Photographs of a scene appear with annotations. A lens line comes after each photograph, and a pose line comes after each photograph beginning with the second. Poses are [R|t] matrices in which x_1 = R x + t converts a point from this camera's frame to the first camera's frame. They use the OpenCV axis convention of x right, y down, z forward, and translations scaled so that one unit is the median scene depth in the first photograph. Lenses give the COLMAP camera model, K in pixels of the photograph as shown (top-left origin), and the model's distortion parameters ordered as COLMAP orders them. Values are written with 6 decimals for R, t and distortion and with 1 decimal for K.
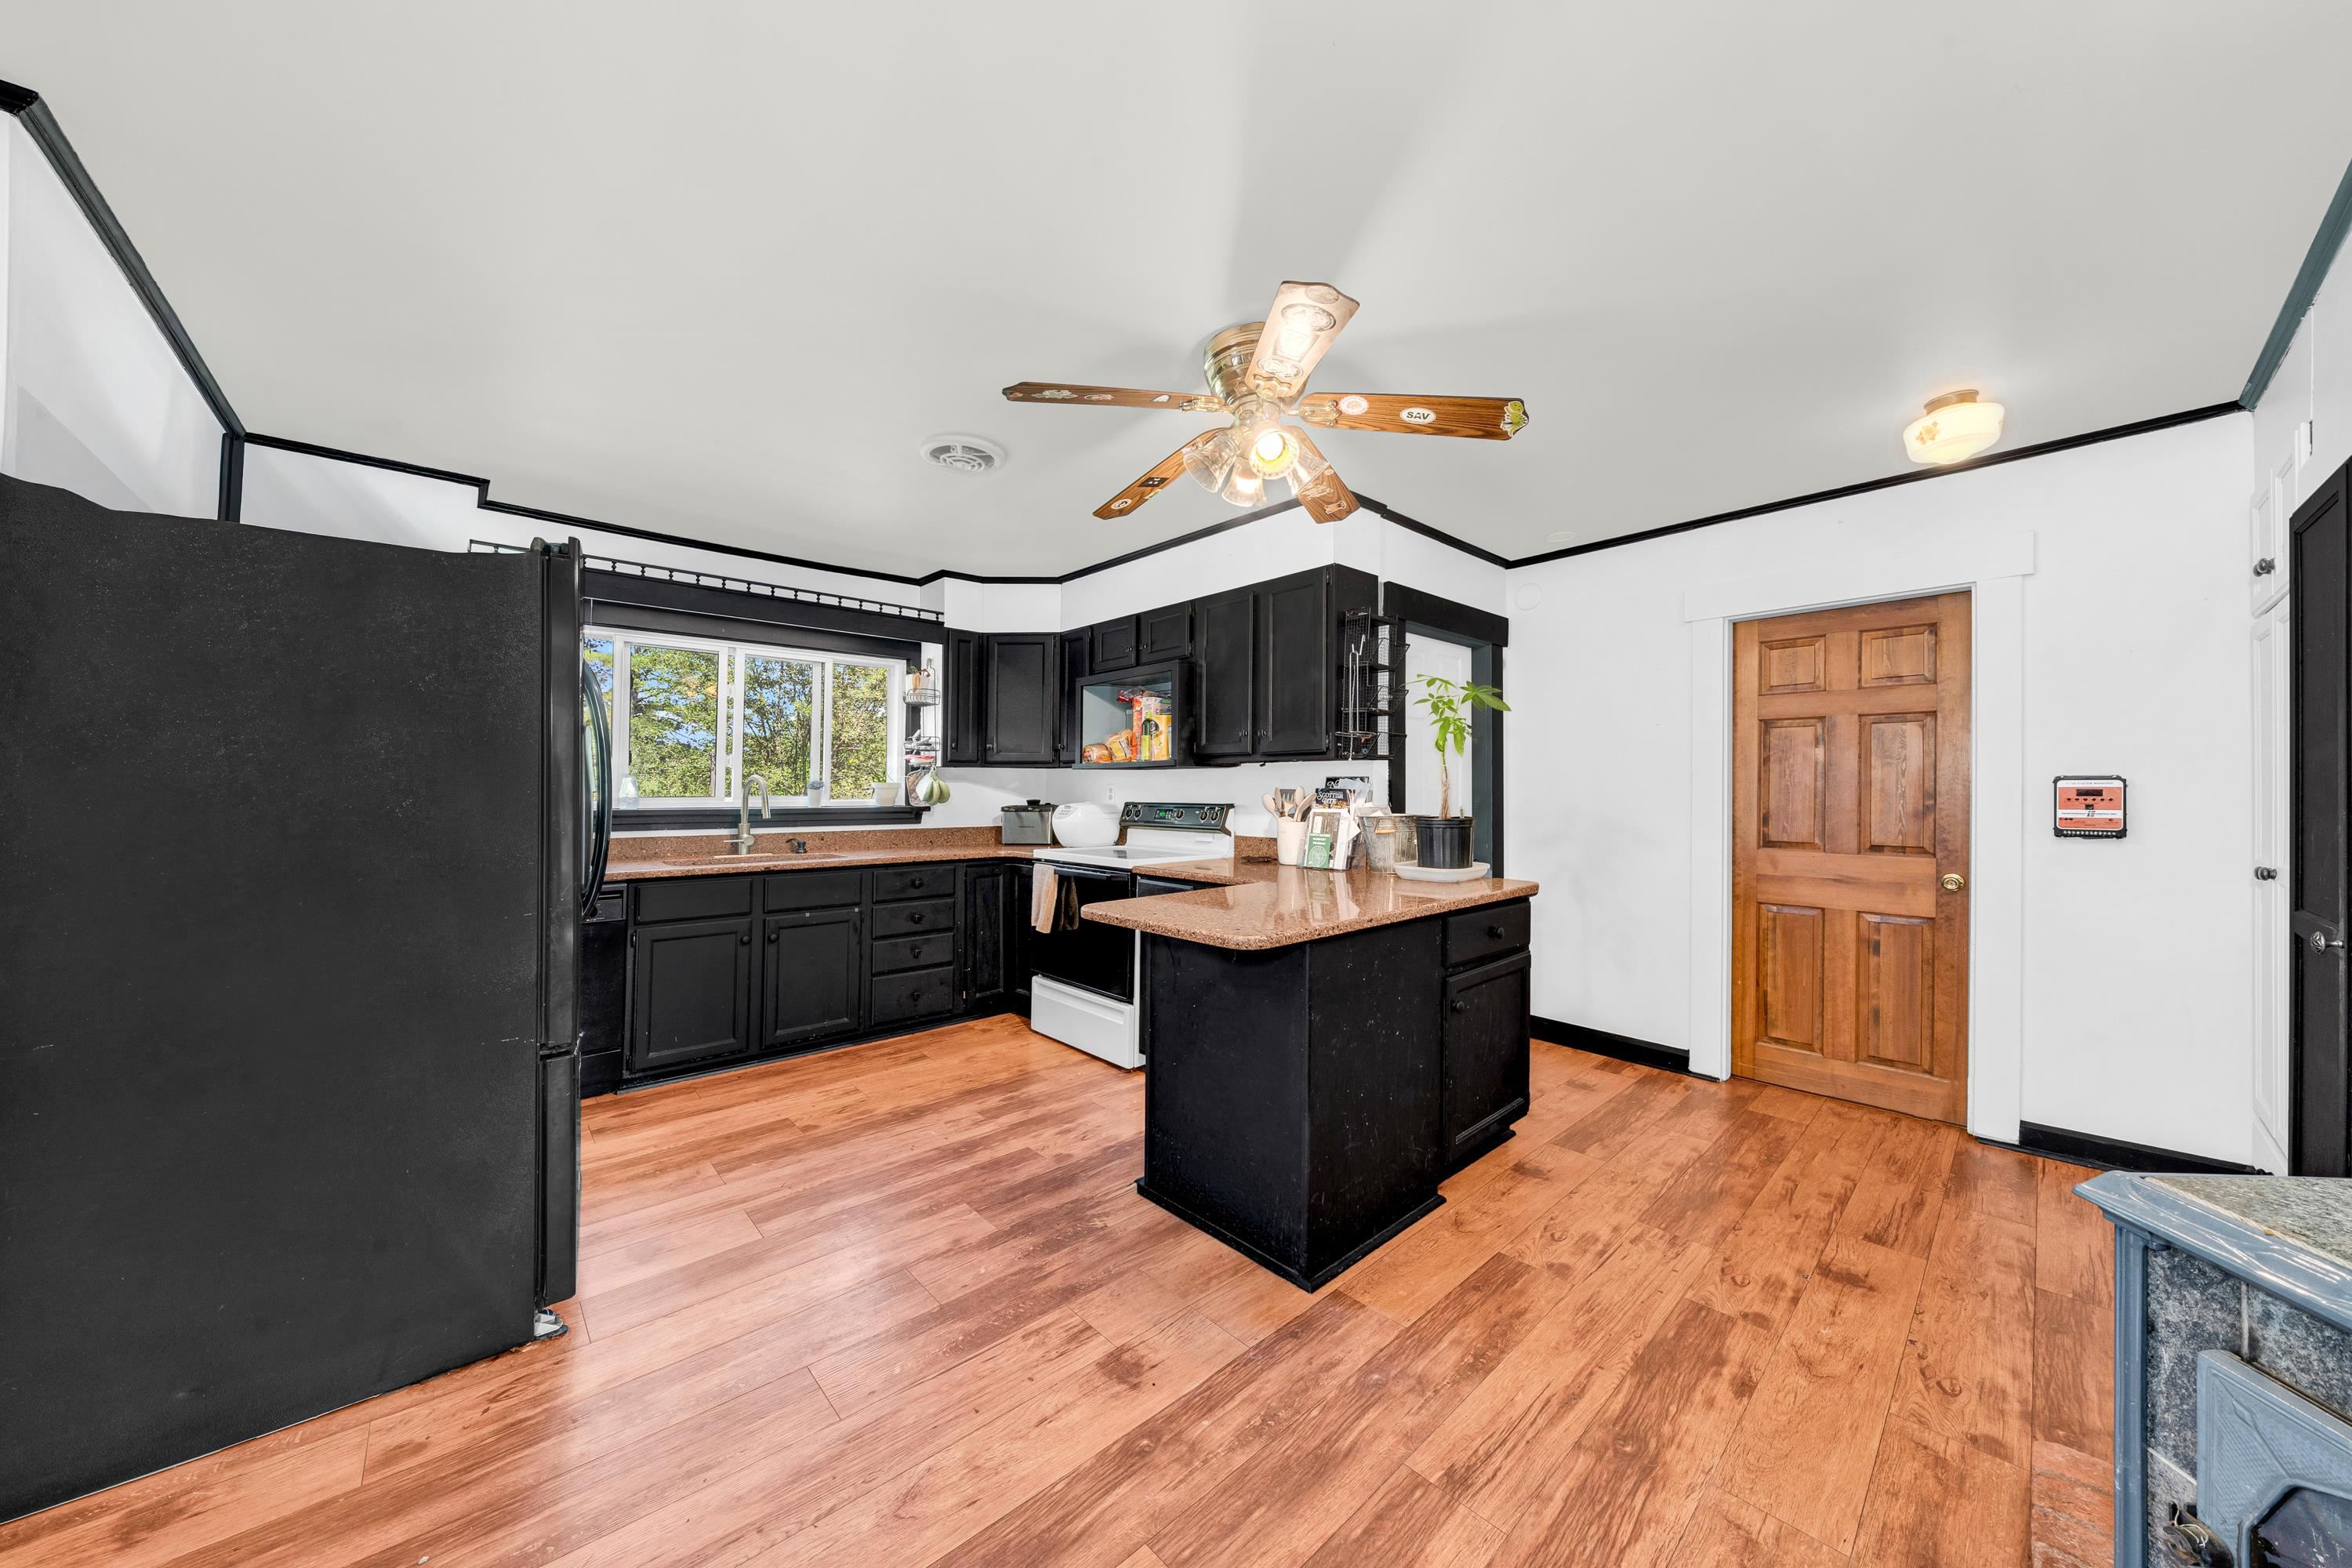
lens RADIAL K [[806.9, 0, 1189.4], [0, 806.9, 782.1], [0, 0, 1]] dist [-0.009169, 0.000455]
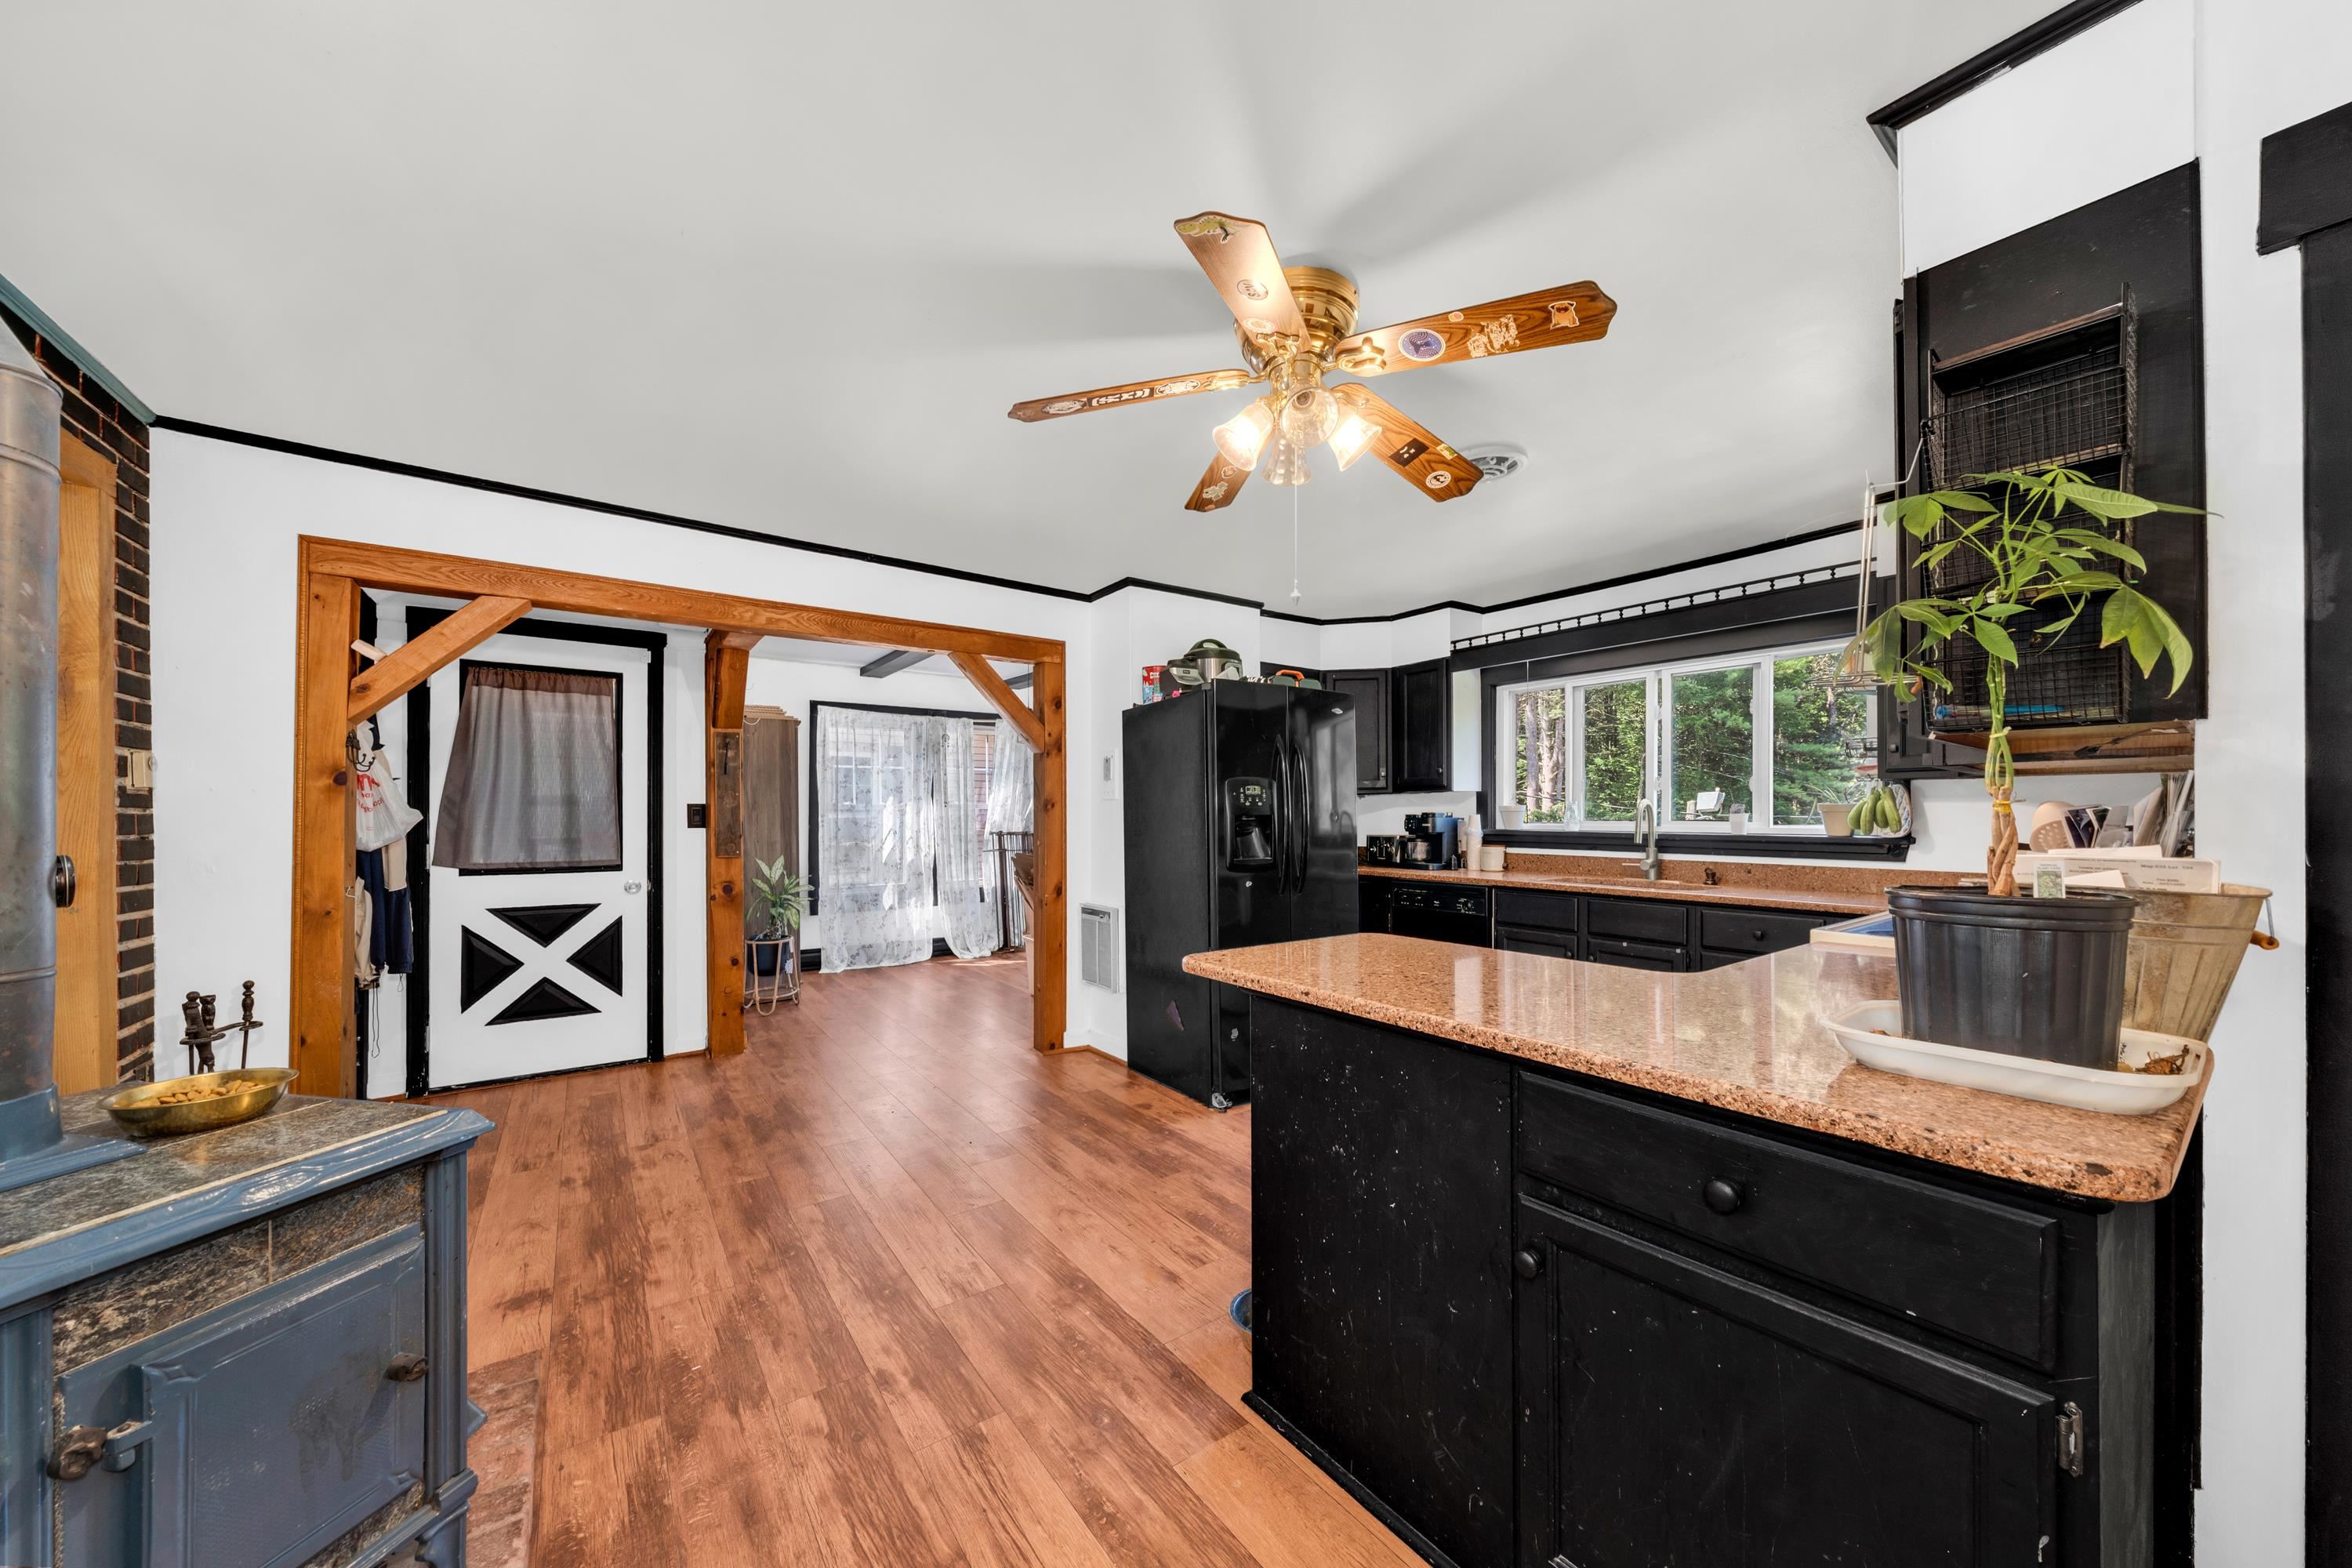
lens RADIAL K [[828.9, 0, 1133.7], [0, 828.9, 802.2], [0, 0, 1]] dist [-0.006620, 0.000038]
pose [[-0.161746, -0.017095, -0.986684, 0.543787], [0.011997, 0.999742, -0.019288, 0.006600], [0.986760, -0.014957, -0.161499, 0.535958]]
